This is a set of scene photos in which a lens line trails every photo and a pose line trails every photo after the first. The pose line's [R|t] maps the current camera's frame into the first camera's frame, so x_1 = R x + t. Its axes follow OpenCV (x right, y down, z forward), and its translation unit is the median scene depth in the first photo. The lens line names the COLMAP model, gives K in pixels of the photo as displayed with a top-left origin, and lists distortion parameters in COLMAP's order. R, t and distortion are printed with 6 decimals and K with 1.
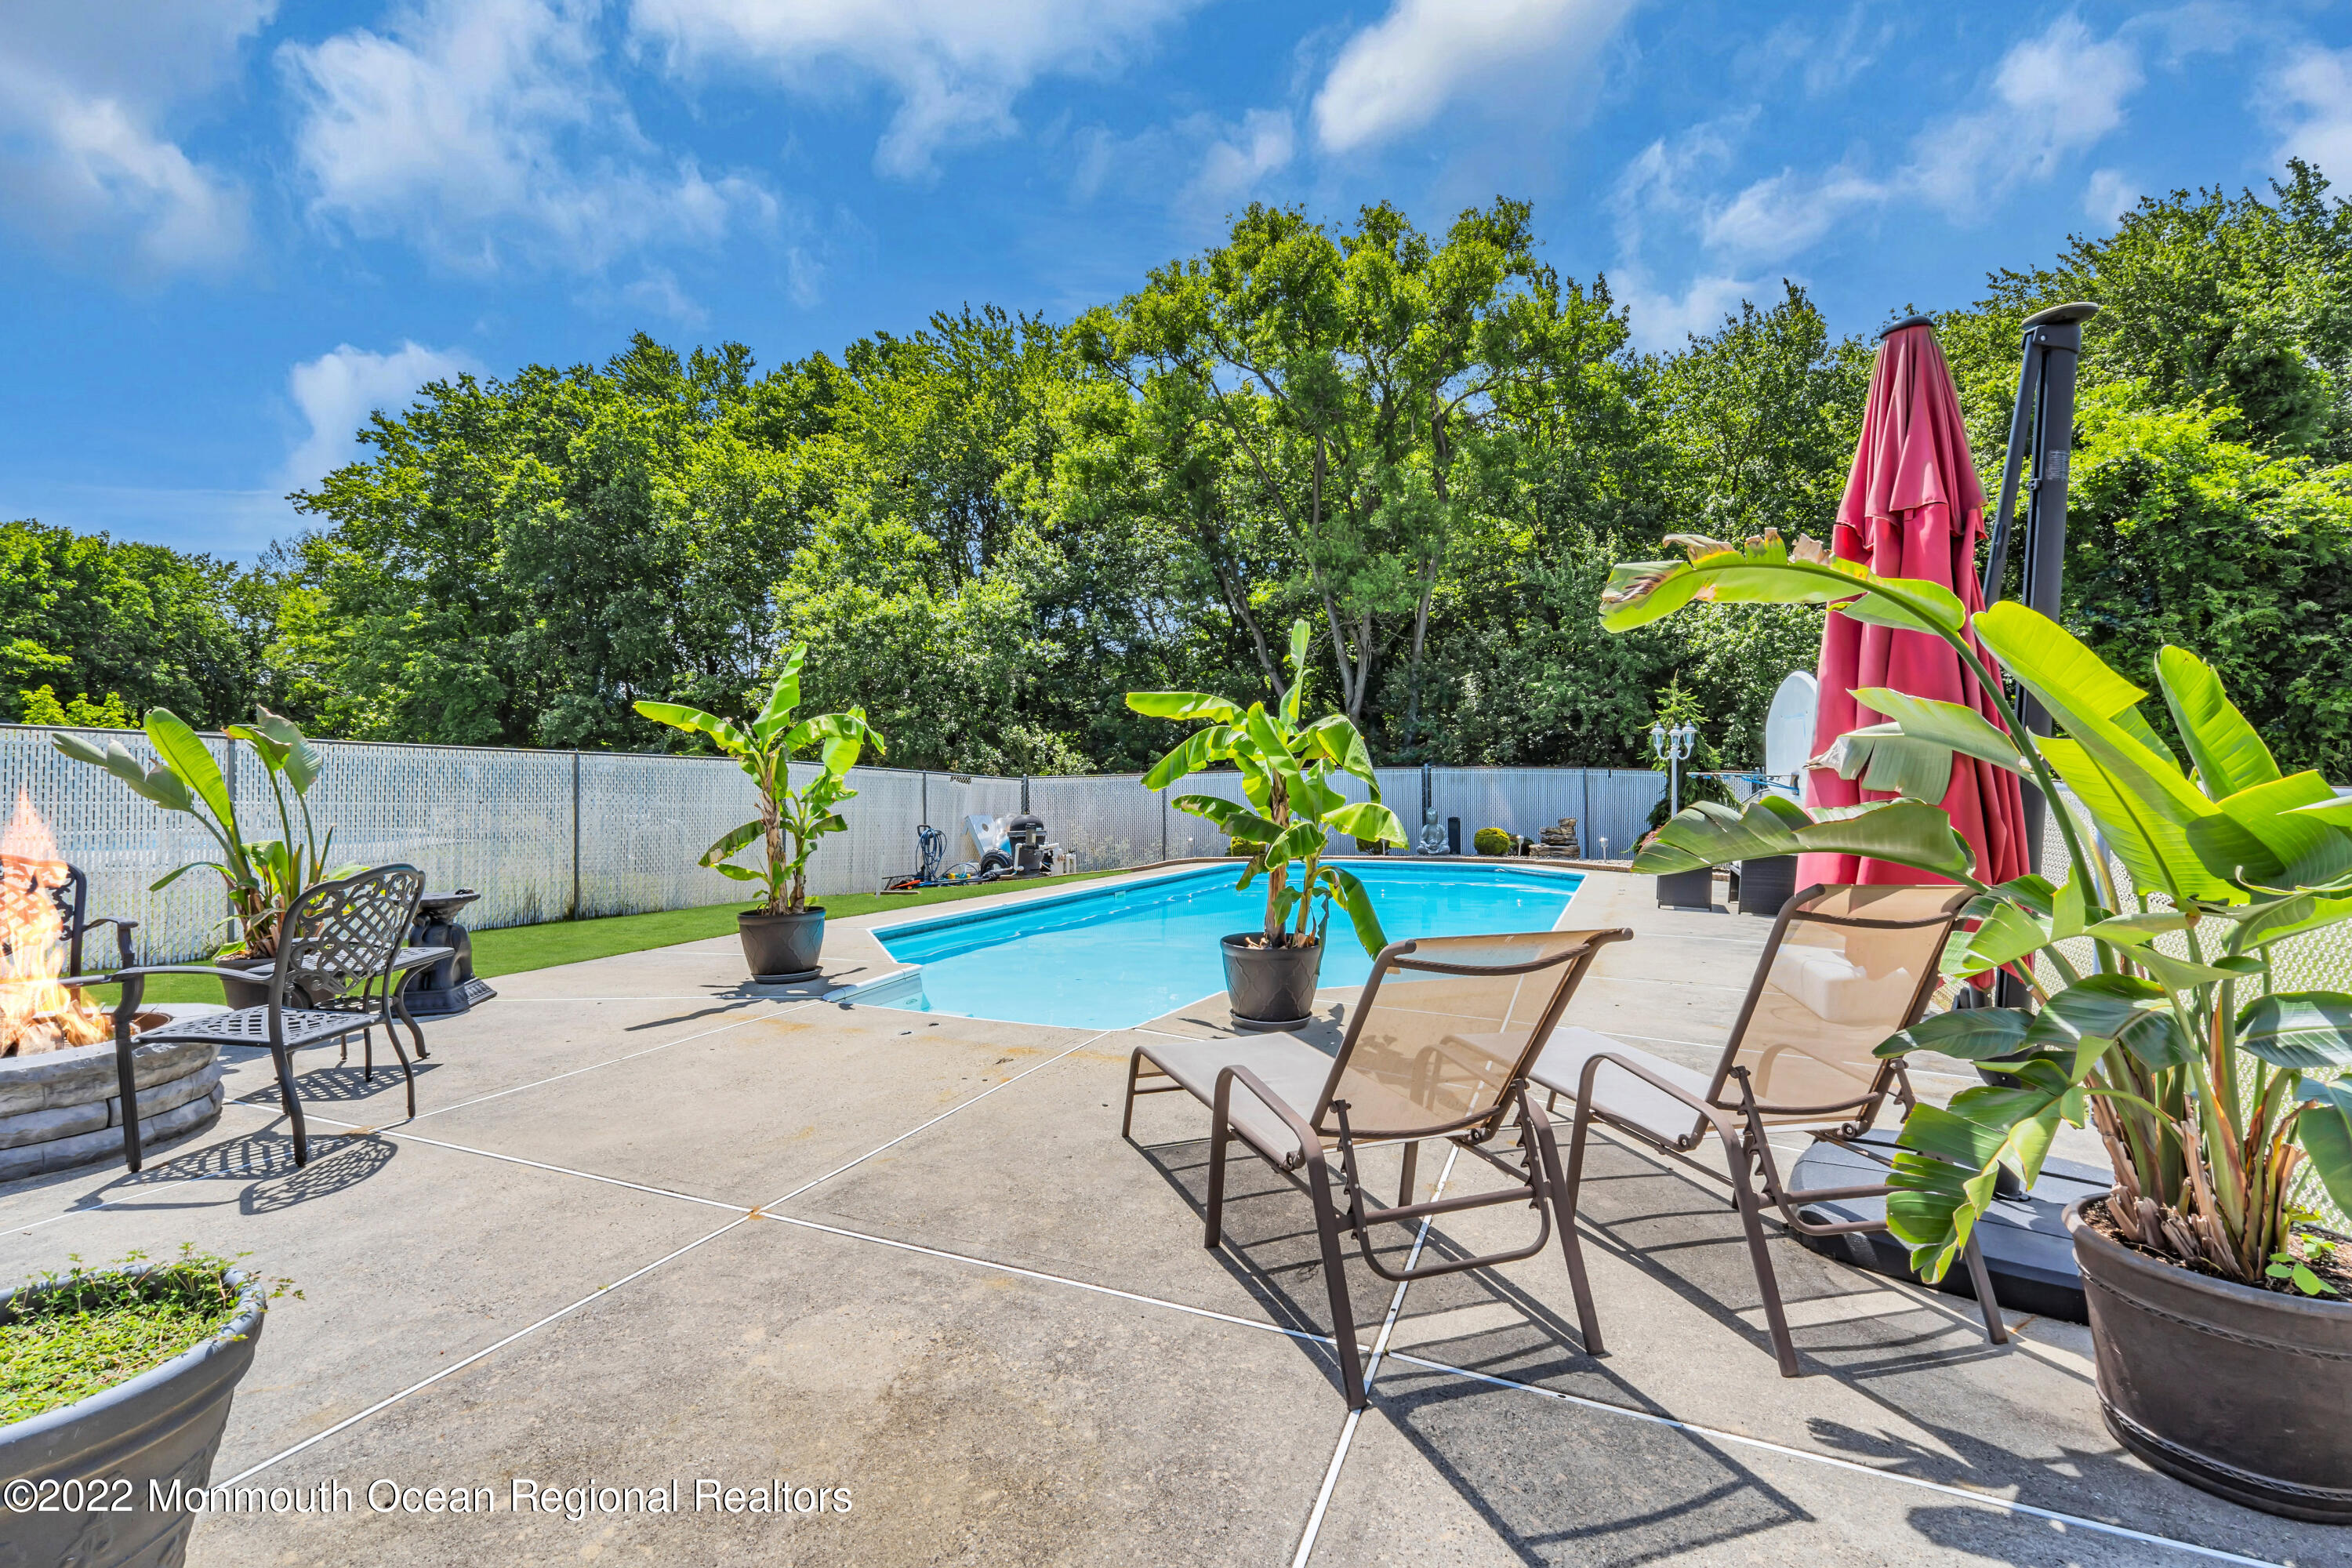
lens RADIAL K [[1072.3, 0, 1180.3], [0, 1072.3, 795.9], [0, 0, 1]] dist [0.000069, 0.000419]
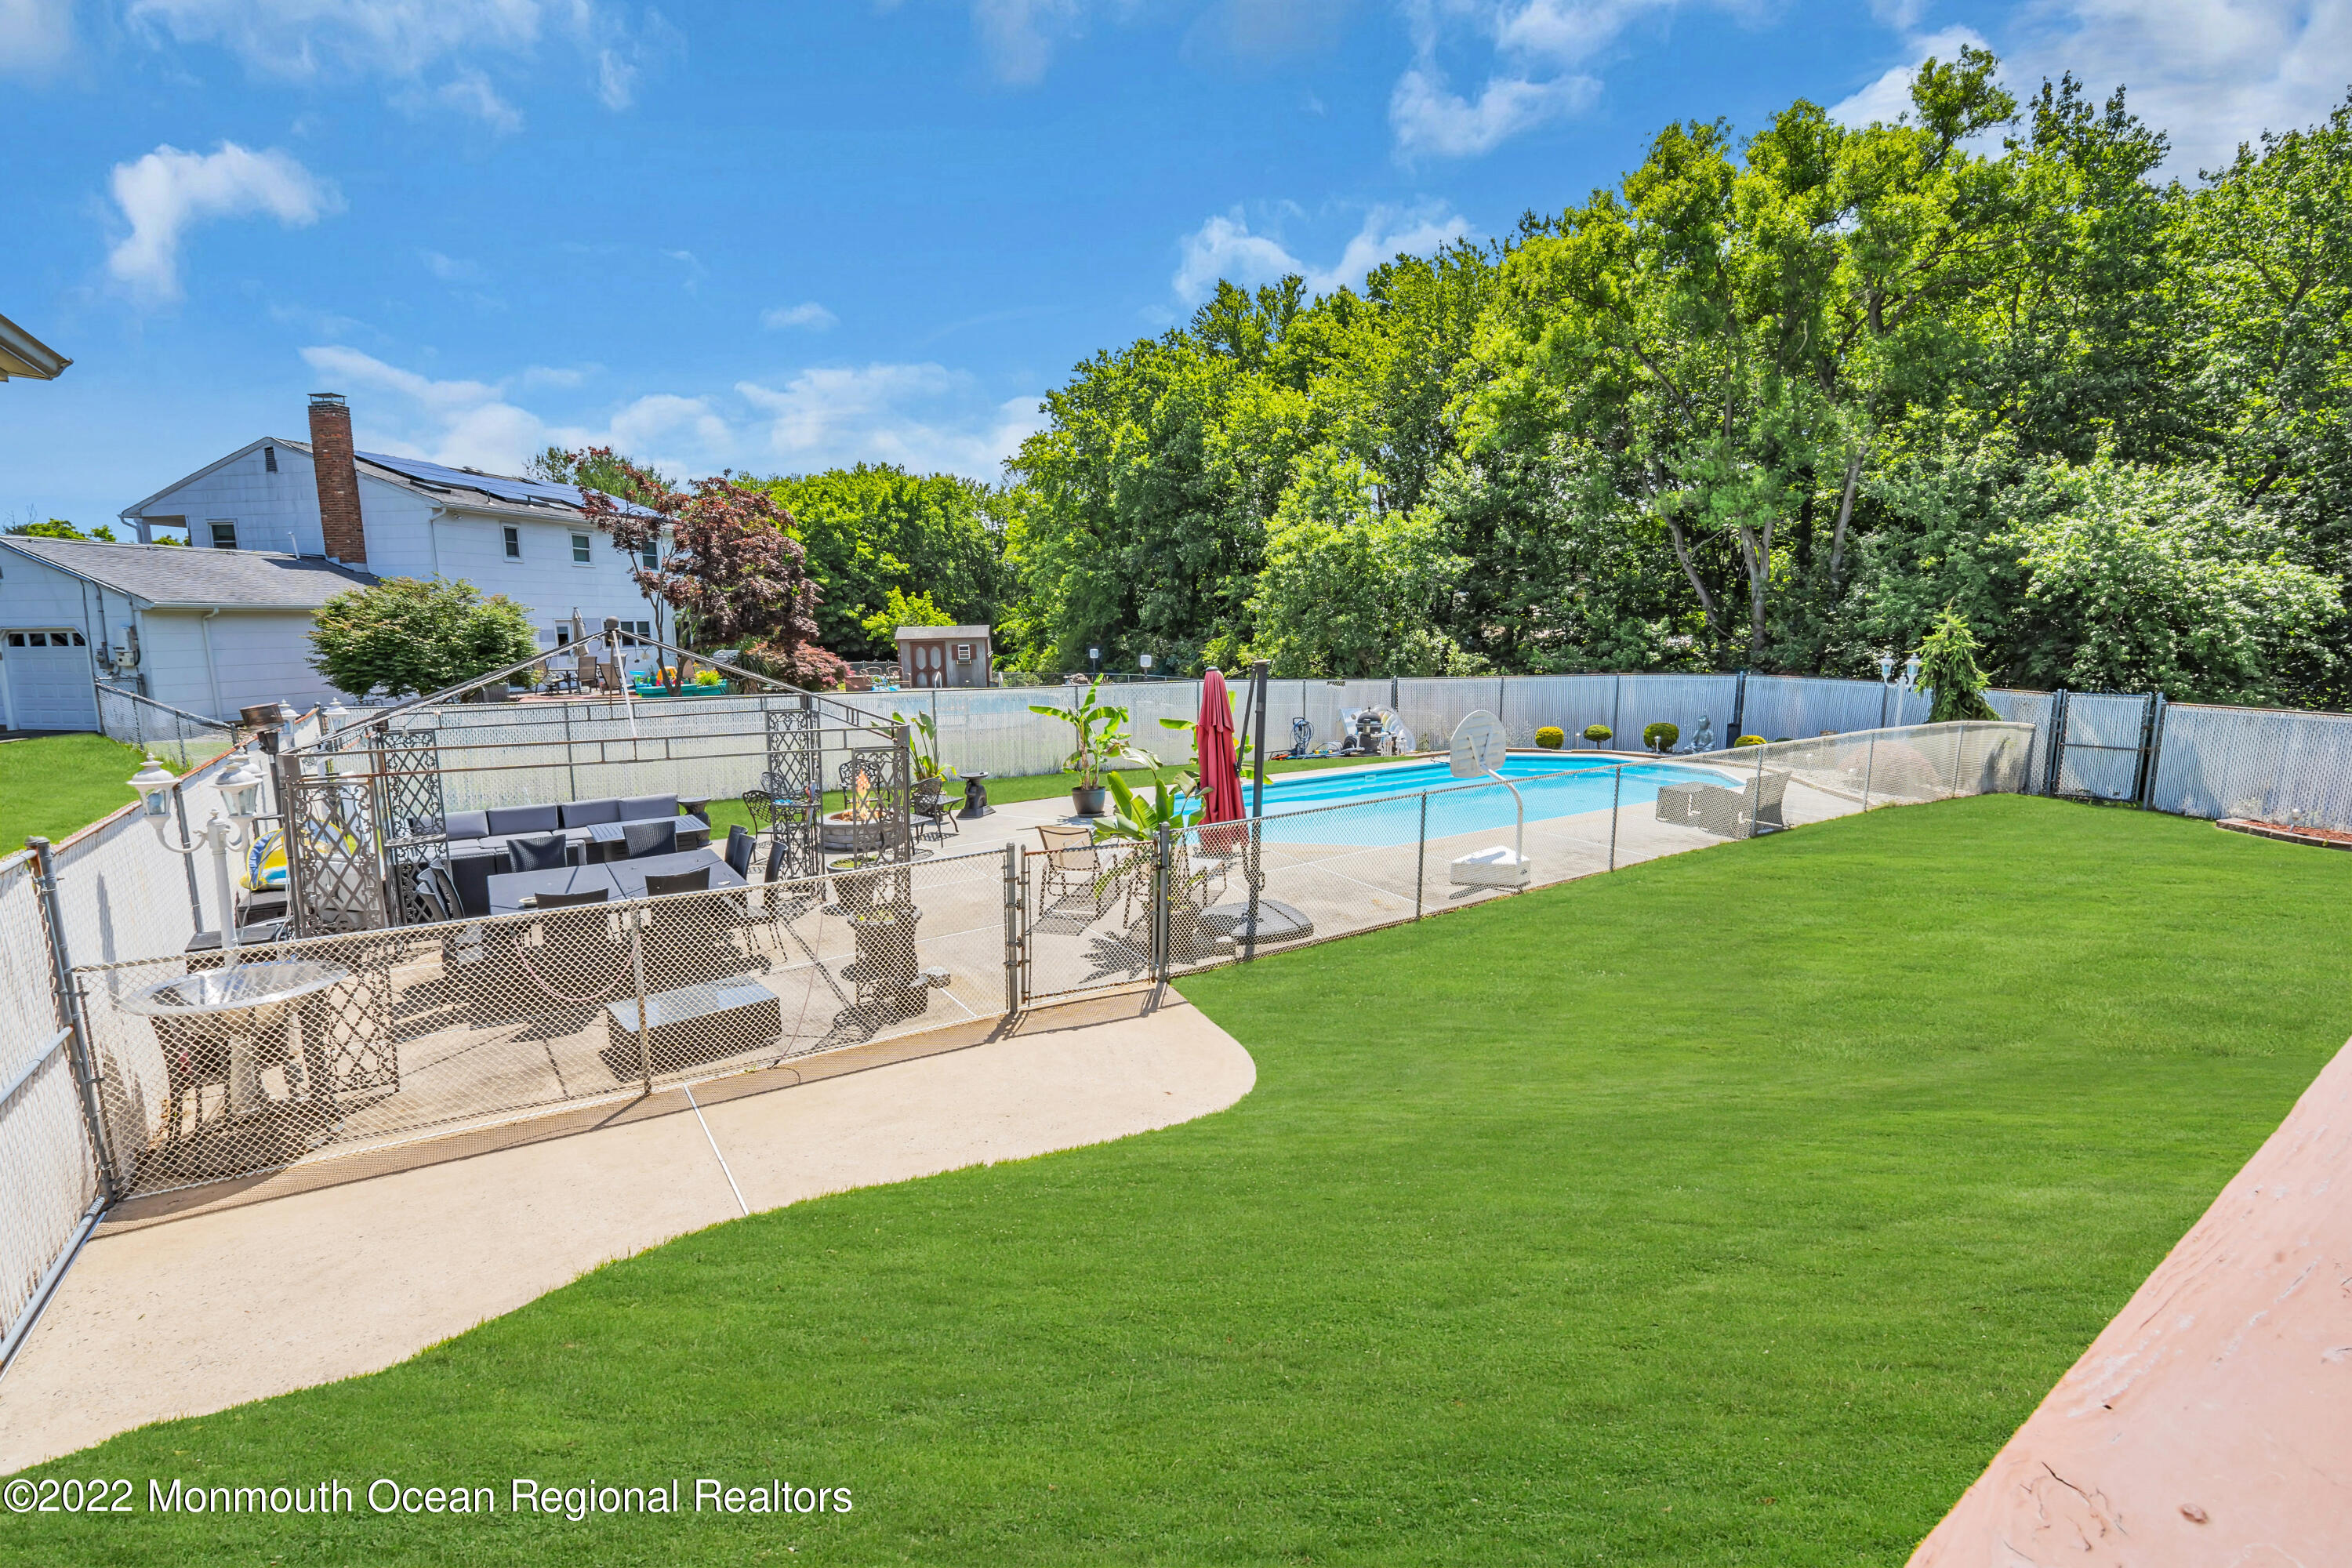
lens RADIAL K [[1072.3, 0, 1180.3], [0, 1072.3, 795.9], [0, 0, 1]] dist [0.000069, 0.000419]
pose [[0.842620, 0.079627, -0.532589, 0.280574], [0.004191, 0.988008, 0.154347, -0.063310], [0.538493, -0.132288, 0.832181, -0.228308]]
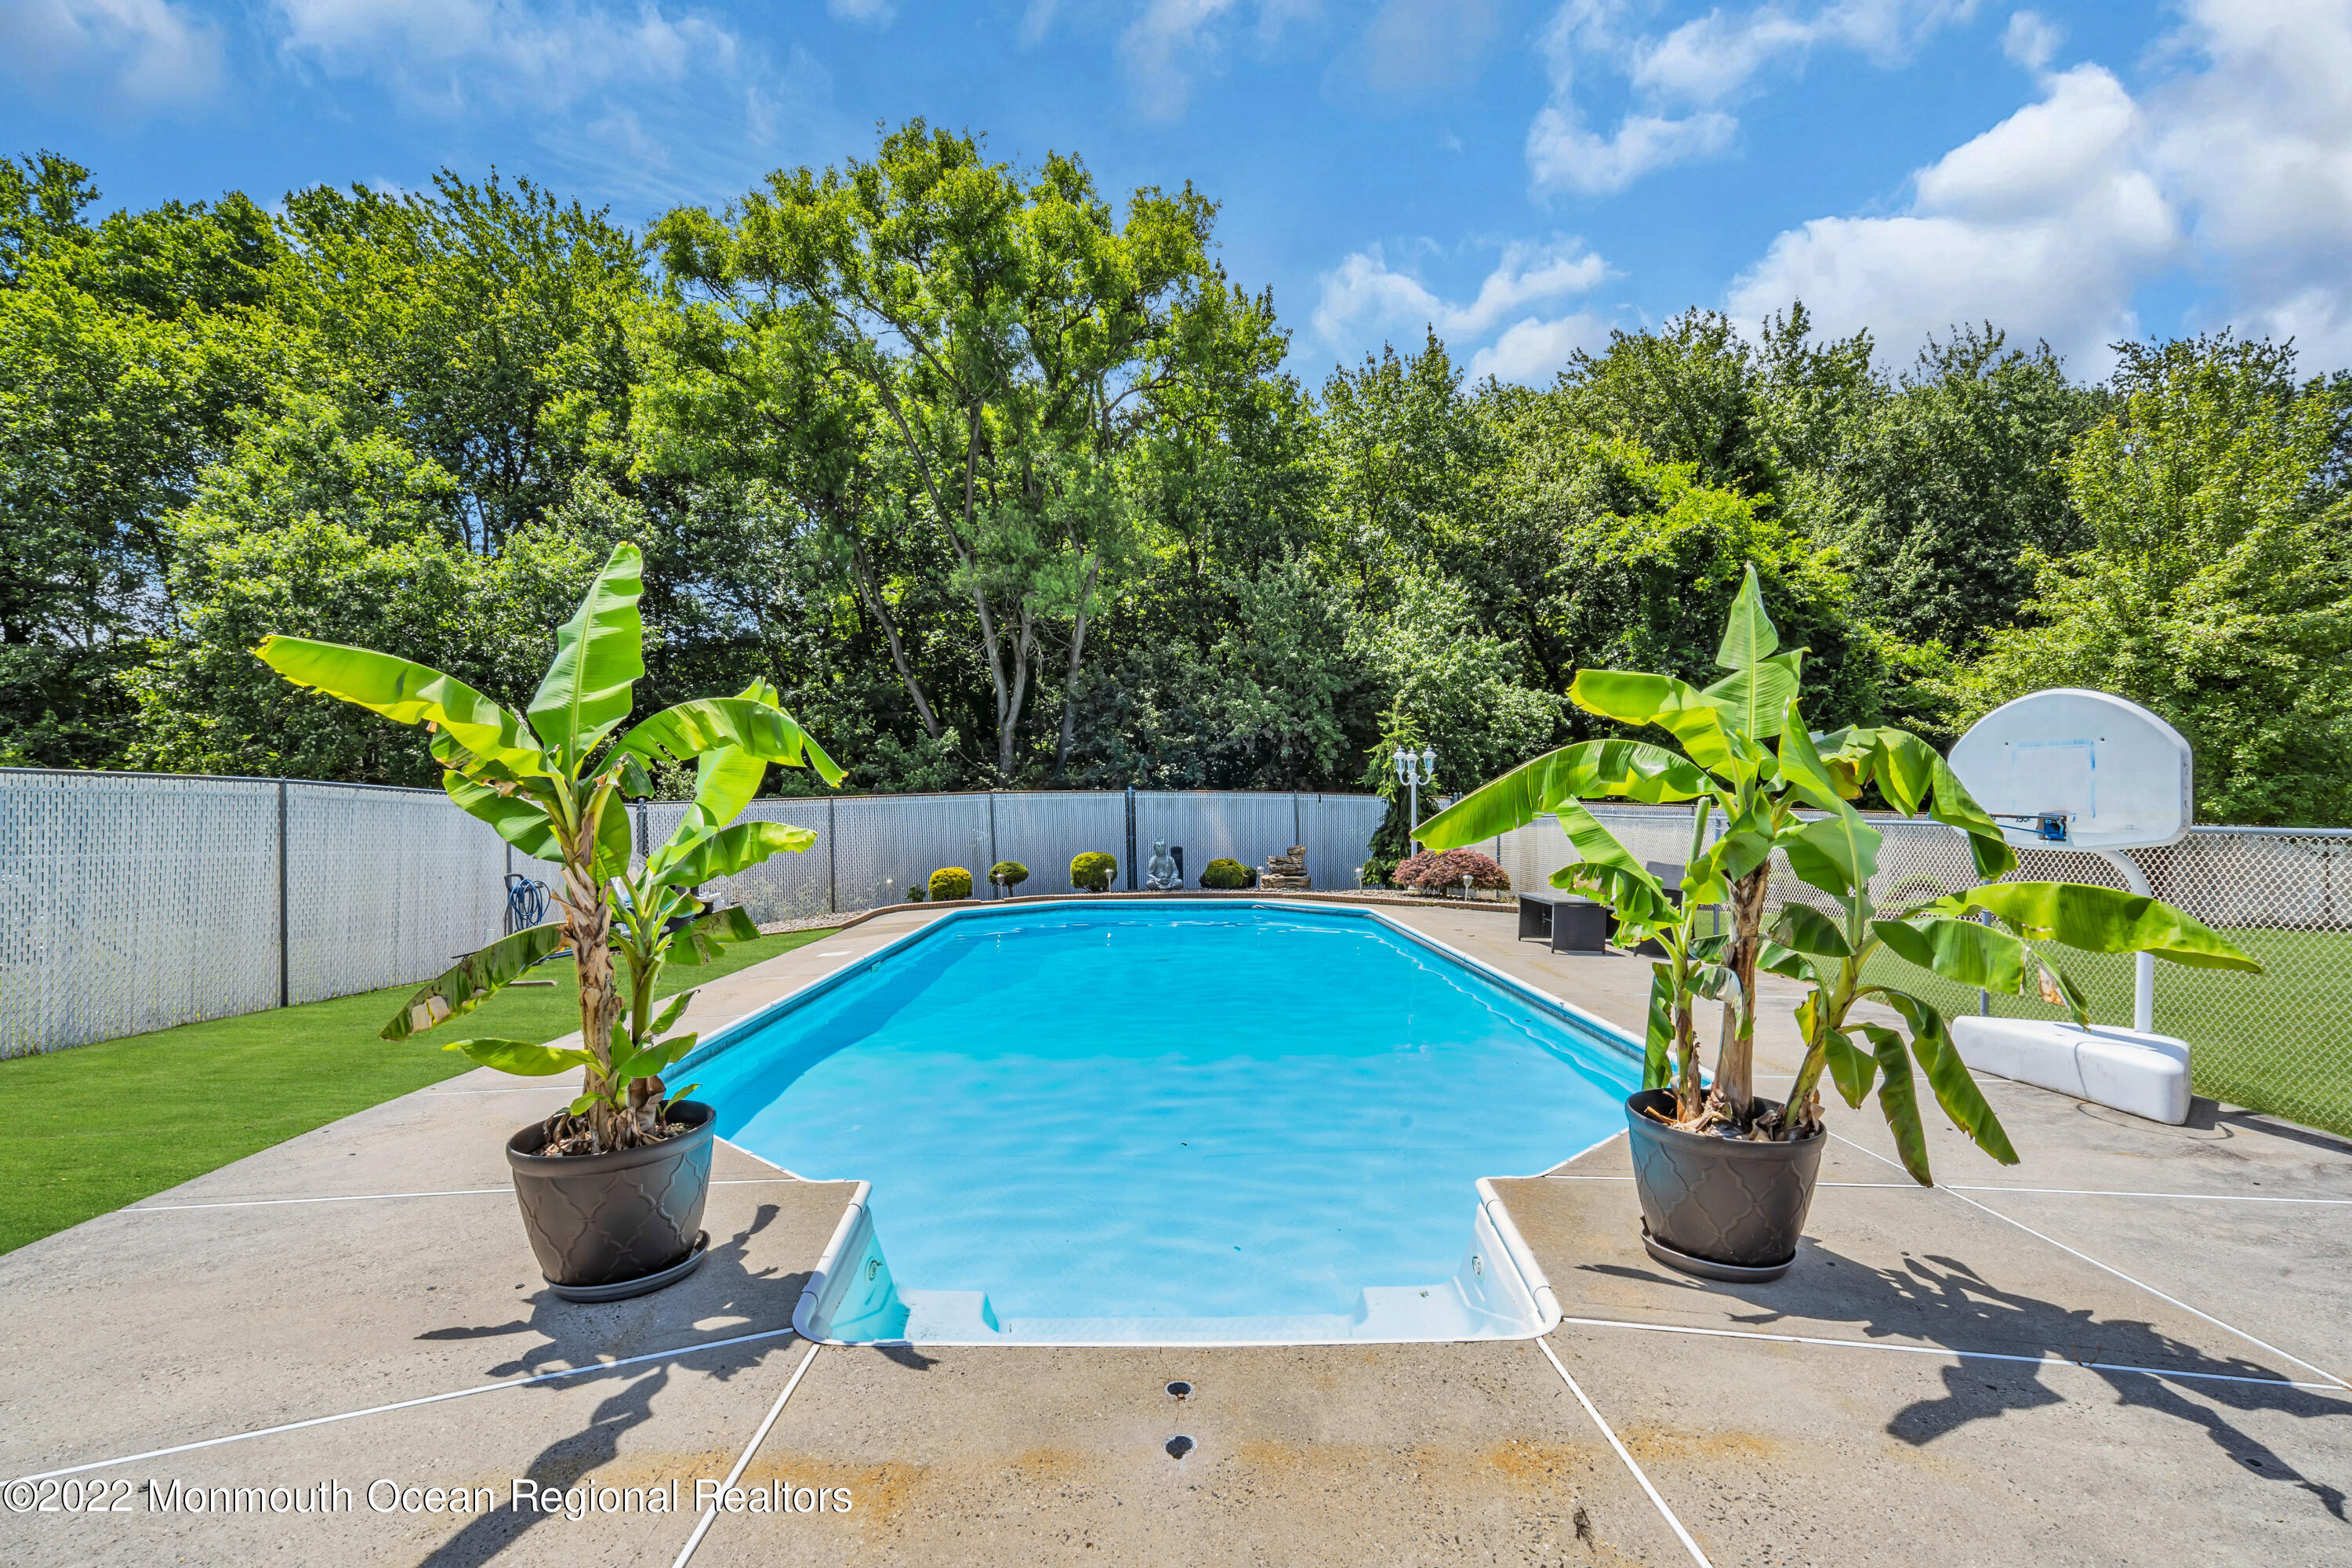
lens RADIAL K [[1085.7, 0, 1182.7], [0, 1085.7, 809.6], [0, 0, 1]] dist [-0.001370, -0.000325]
pose [[0.907087, -0.004962, 0.420913, -0.094466], [0.007211, 0.999967, -0.003751, -0.006163], [-0.420881, 0.006438, 0.907093, 0.131503]]
